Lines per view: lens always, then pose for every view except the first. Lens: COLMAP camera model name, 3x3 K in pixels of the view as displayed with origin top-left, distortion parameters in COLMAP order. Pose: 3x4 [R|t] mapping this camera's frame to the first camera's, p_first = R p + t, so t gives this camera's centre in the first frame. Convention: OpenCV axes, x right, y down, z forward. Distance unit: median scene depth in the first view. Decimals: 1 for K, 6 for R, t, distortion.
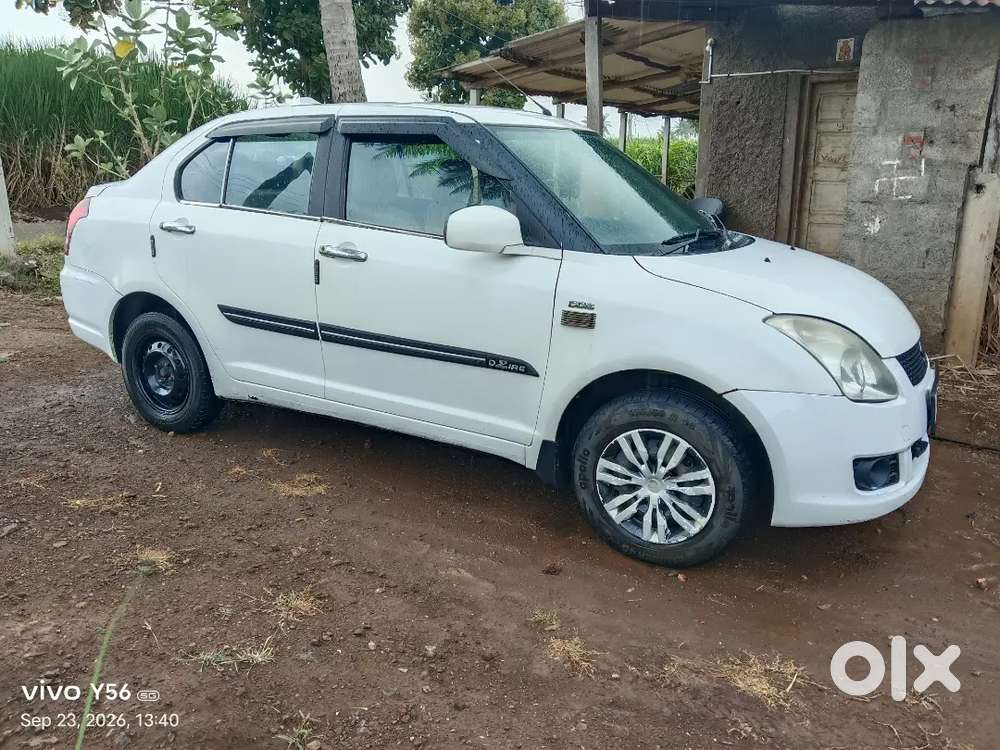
lens RADIAL K [[777.2, 0, 496.2], [0, 777.2, 379.5], [0, 0, 1]] dist [0.099677, -0.186275]
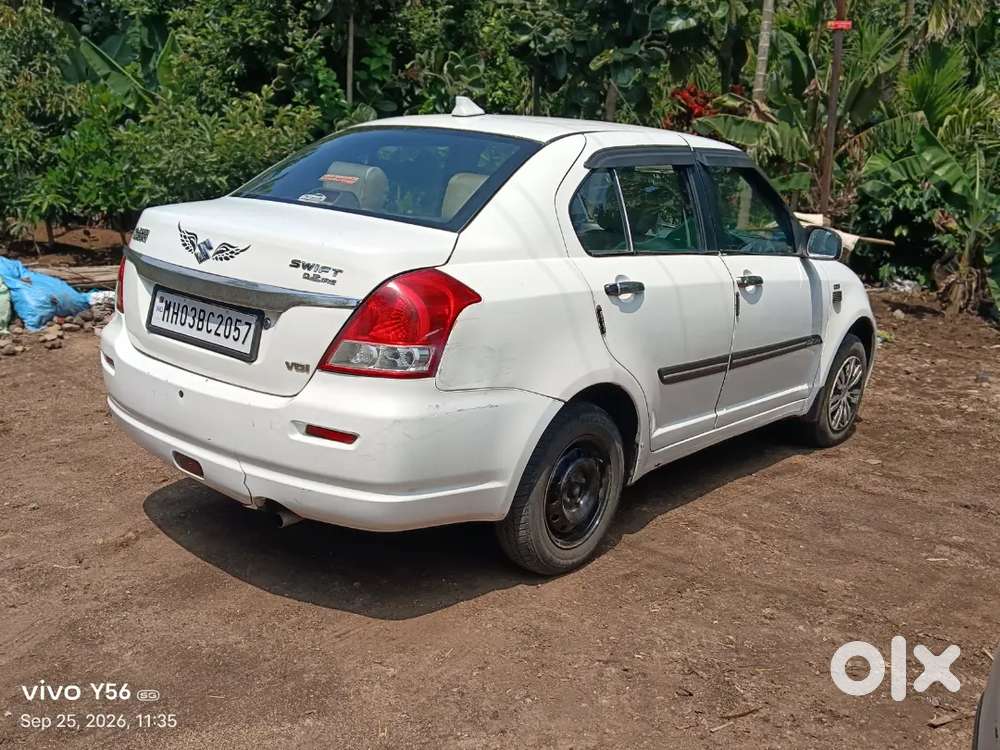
lens RADIAL K [[975.6, 0, 498.4], [0, 975.6, 389.7], [0, 0, 1]] dist [0.150842, -0.369441]
pose [[0.185056, -0.252641, 0.949698, -1.627897], [0.203632, 0.955274, 0.214444, -0.391763], [-0.961399, 0.153705, 0.228225, 1.083510]]
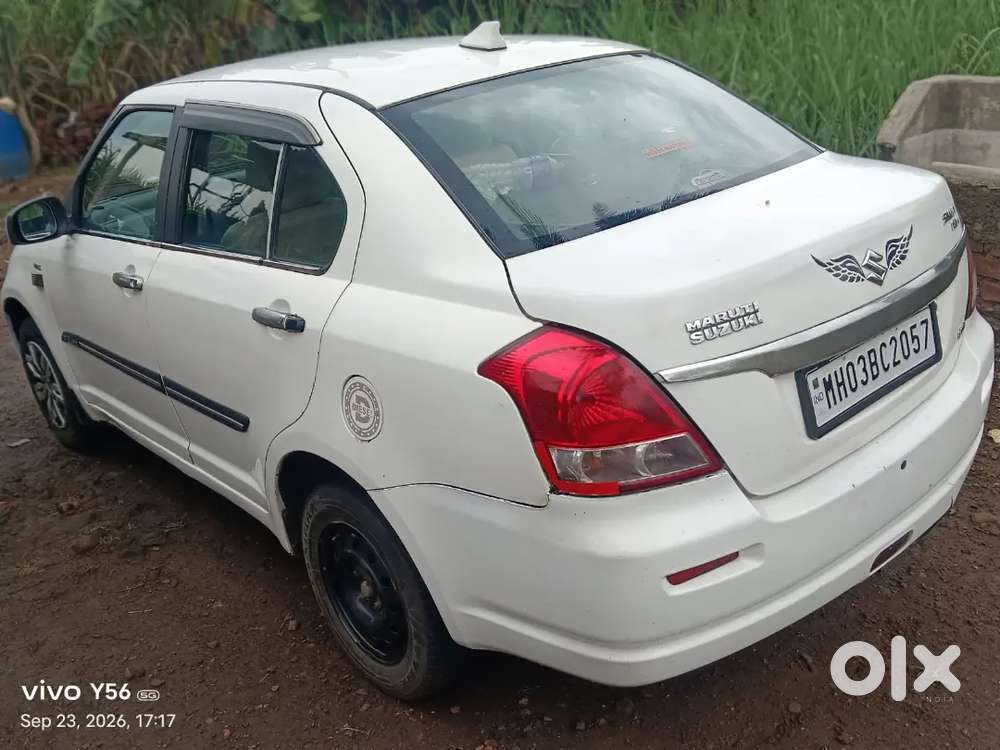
lens RADIAL K [[973.7, 0, 495.9], [0, 973.7, 382.9], [0, 0, 1]] dist [0.146219, -0.334848]
pose [[-0.937160, -0.055394, 0.344475, -0.663559], [0.174552, 0.780435, 0.600377, -0.778840], [-0.302098, 0.622778, -0.721724, 2.235521]]
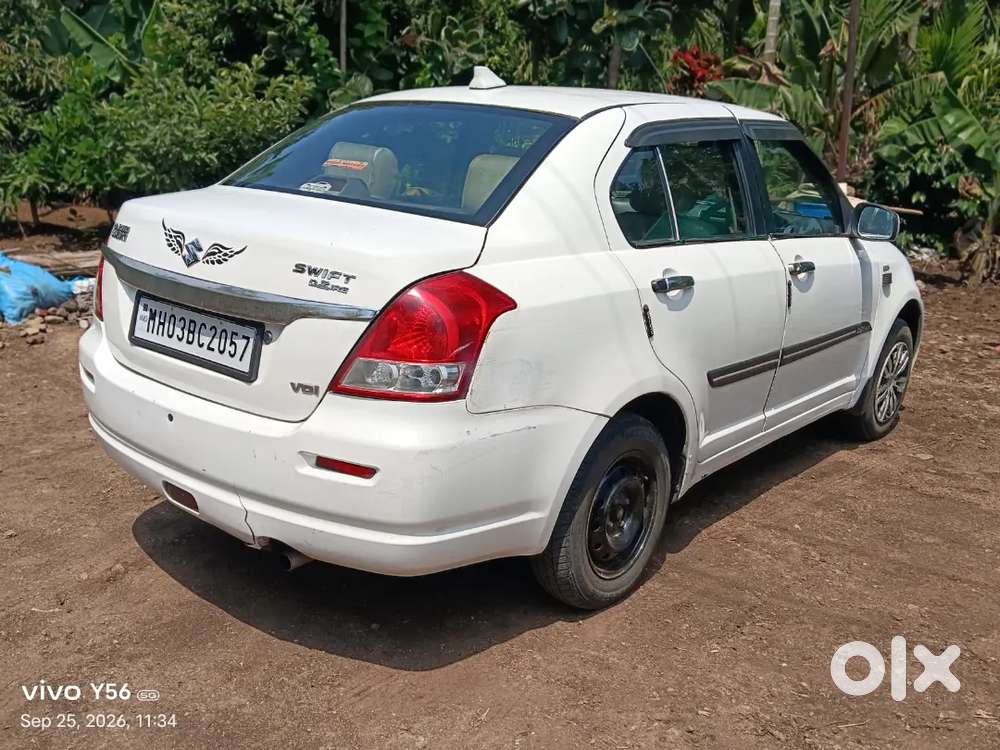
lens RADIAL K [[973.7, 0, 495.9], [0, 973.7, 382.9], [0, 0, 1]] dist [0.146219, -0.334848]
pose [[0.178441, -0.280524, 0.943115, -1.491562], [0.218318, 0.945894, 0.240044, -0.414230], [-0.959425, 0.163066, 0.230030, 1.144376]]
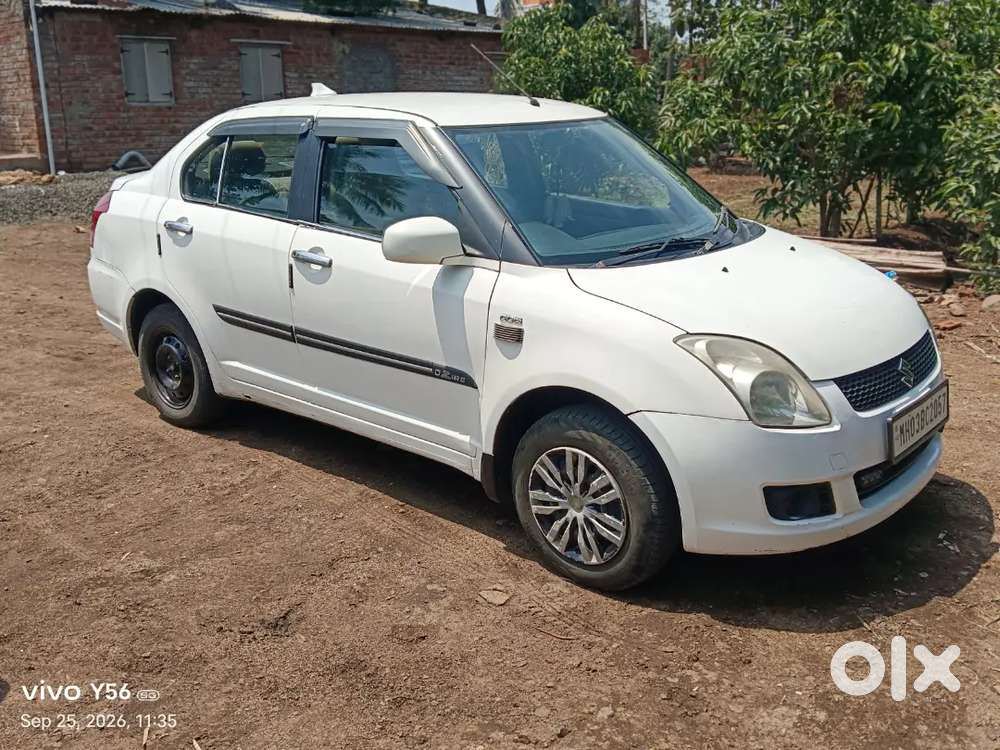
lens RADIAL K [[973.7, 0, 495.9], [0, 973.7, 382.9], [0, 0, 1]] dist [0.146219, -0.334848]
pose [[0.978794, 0.025816, -0.203212, 0.306983], [-0.020636, 0.999407, 0.027568, -0.042615], [0.203804, -0.022790, 0.978747, -0.197027]]
